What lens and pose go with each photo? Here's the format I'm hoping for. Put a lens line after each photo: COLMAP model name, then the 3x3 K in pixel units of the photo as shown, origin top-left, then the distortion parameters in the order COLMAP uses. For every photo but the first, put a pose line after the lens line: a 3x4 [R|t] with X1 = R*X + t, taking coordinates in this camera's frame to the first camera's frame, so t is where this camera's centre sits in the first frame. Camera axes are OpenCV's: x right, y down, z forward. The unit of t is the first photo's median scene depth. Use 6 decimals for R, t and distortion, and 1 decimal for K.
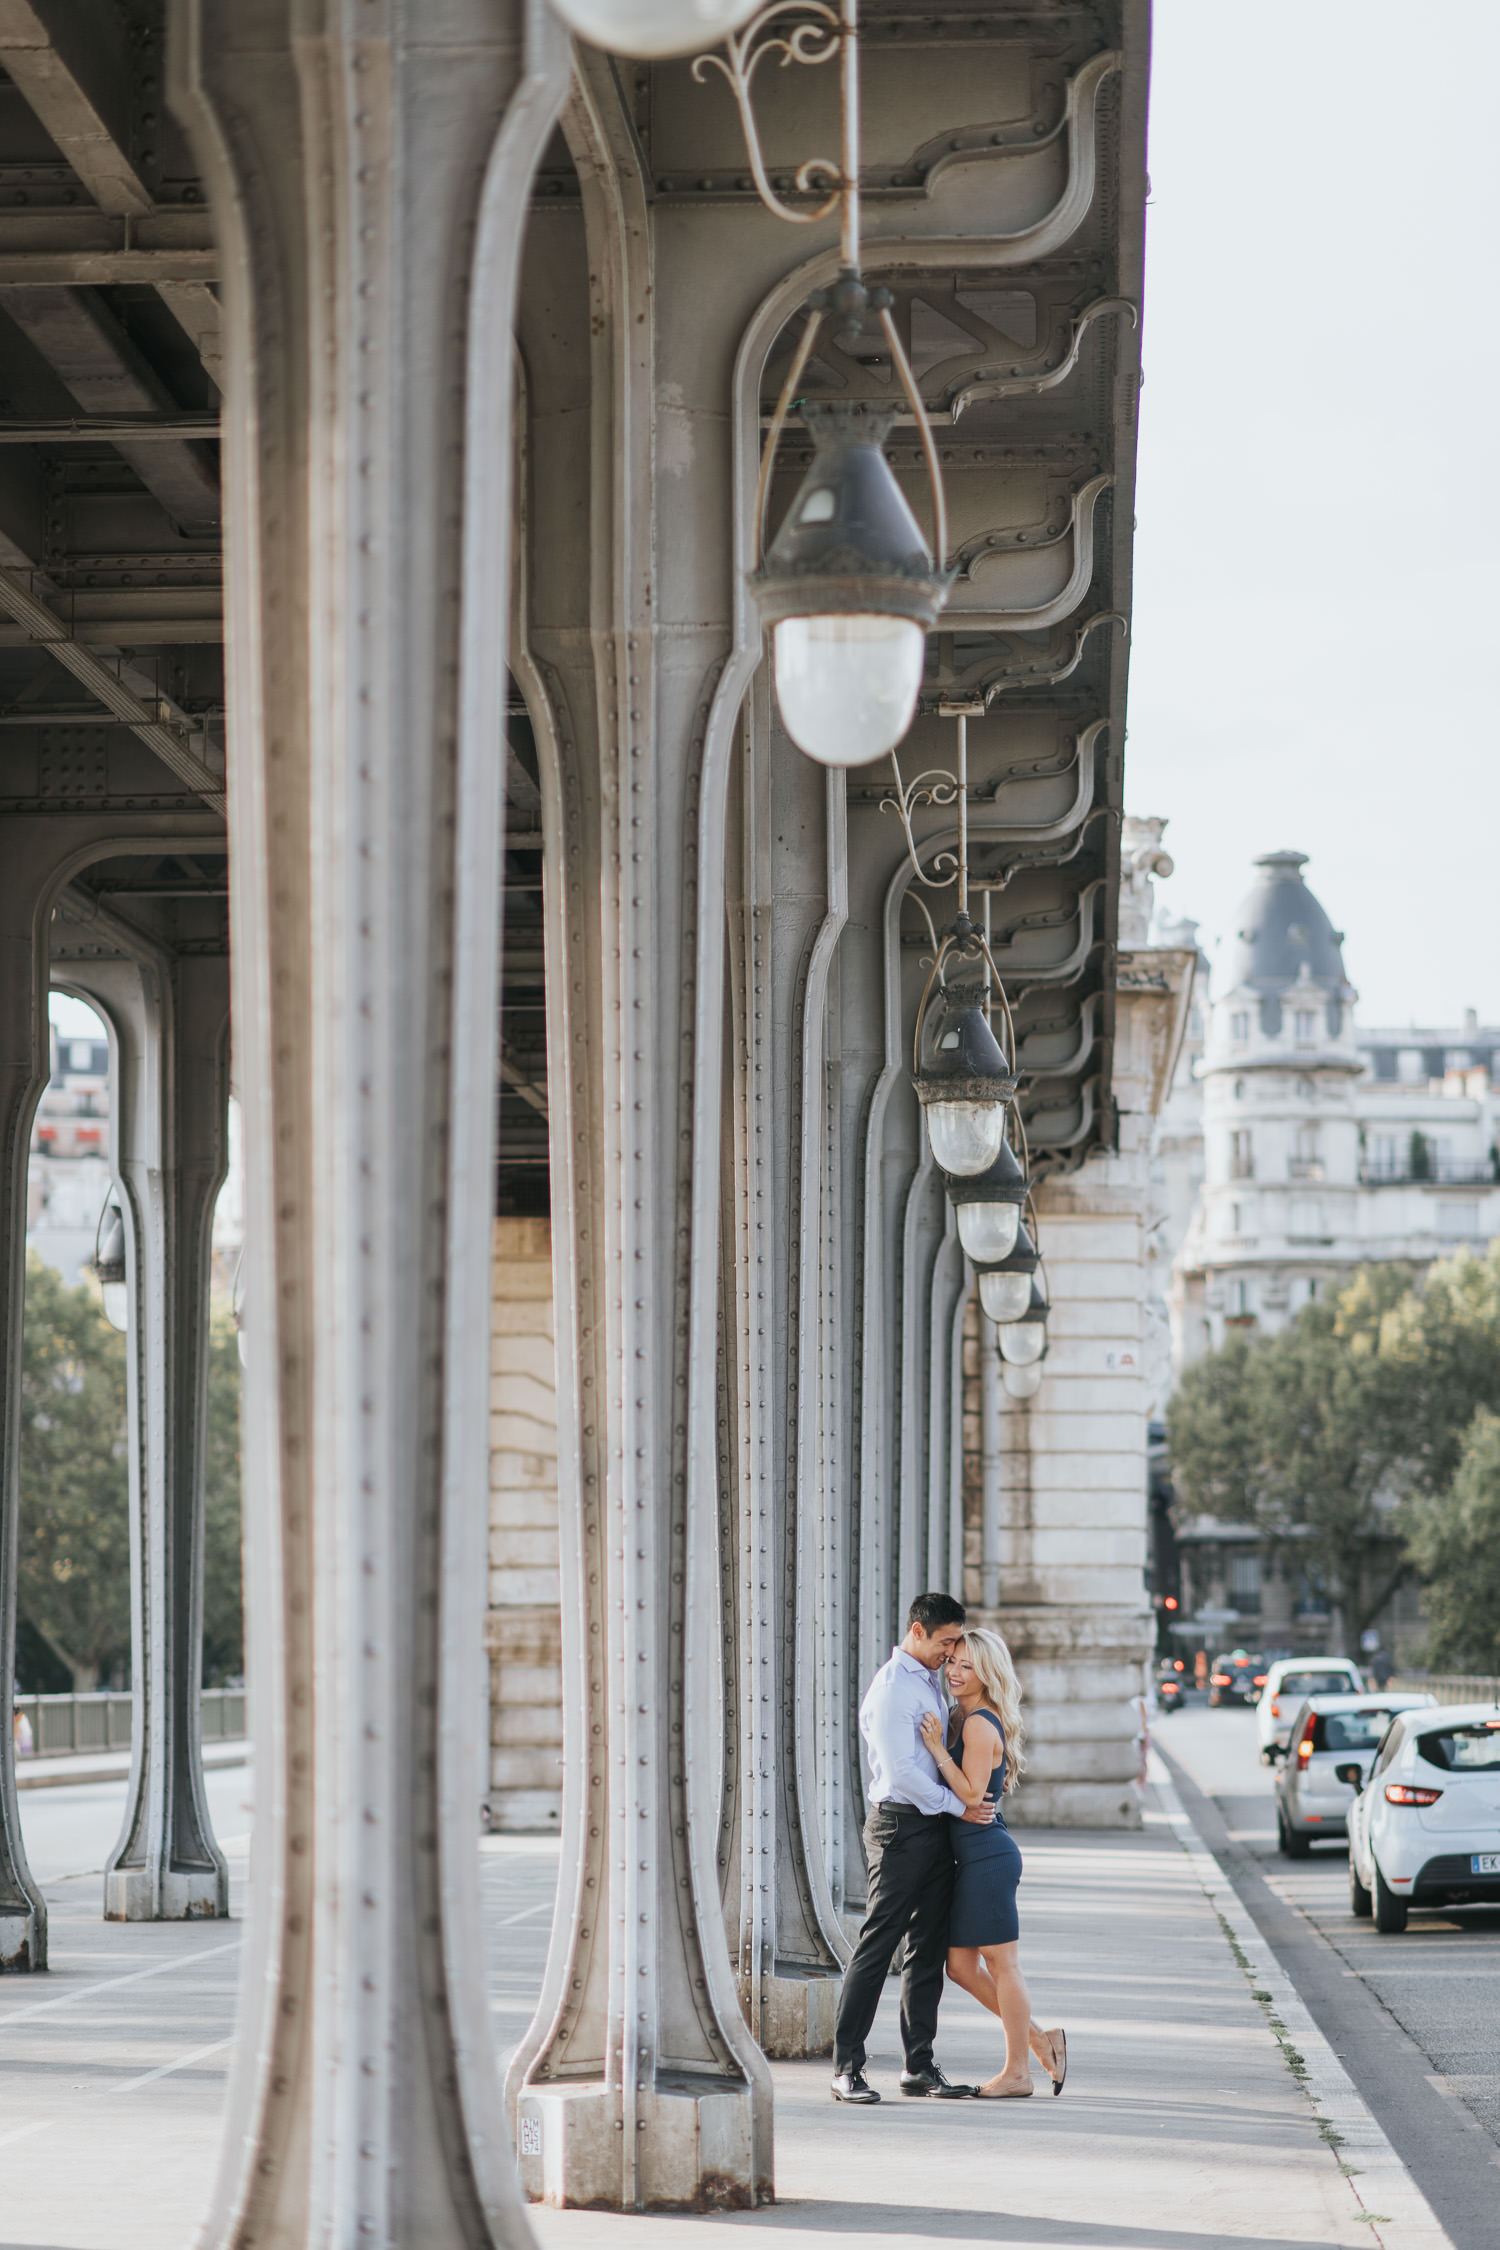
lens RADIAL K [[6152.8, 0, 751.0], [0, 6152.8, 1126.1], [0, 0, 1]] dist [0.085147, 0.000000]
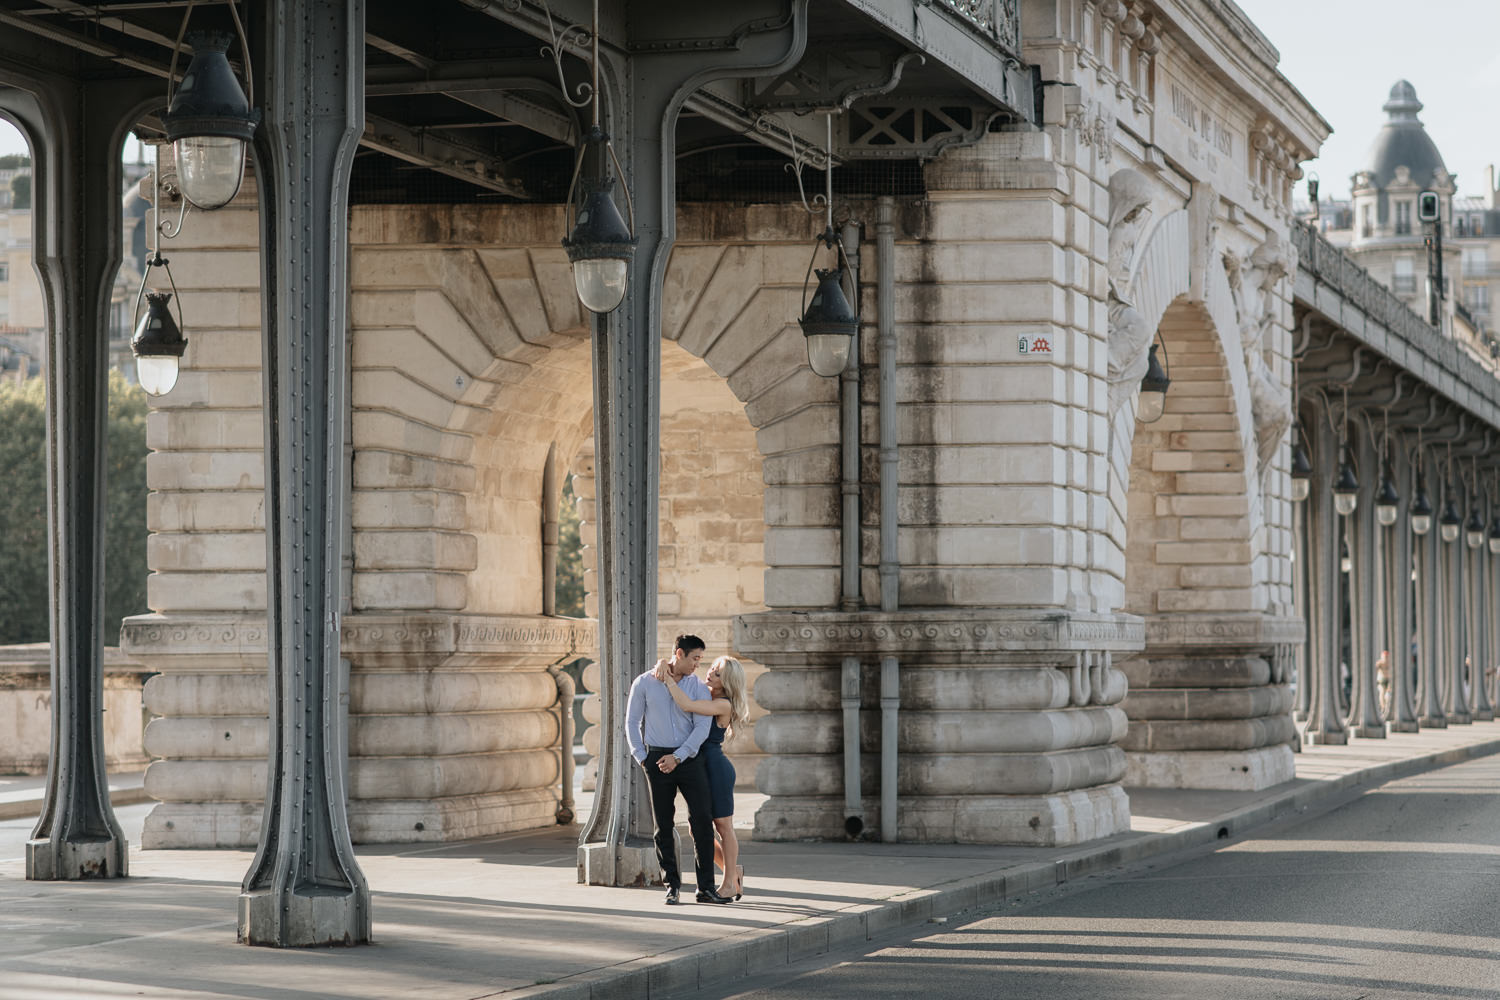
lens RADIAL K [[4101.9, 0, 749.1], [0, 4101.9, 499.4], [0, 0, 1]] dist [0.085147, 0.000000]
pose [[0.976126, -0.010602, -0.216948, 0.154103], [0.020274, 0.998895, 0.042405, 0.034287], [0.216258, -0.045791, 0.975262, 0.384513]]
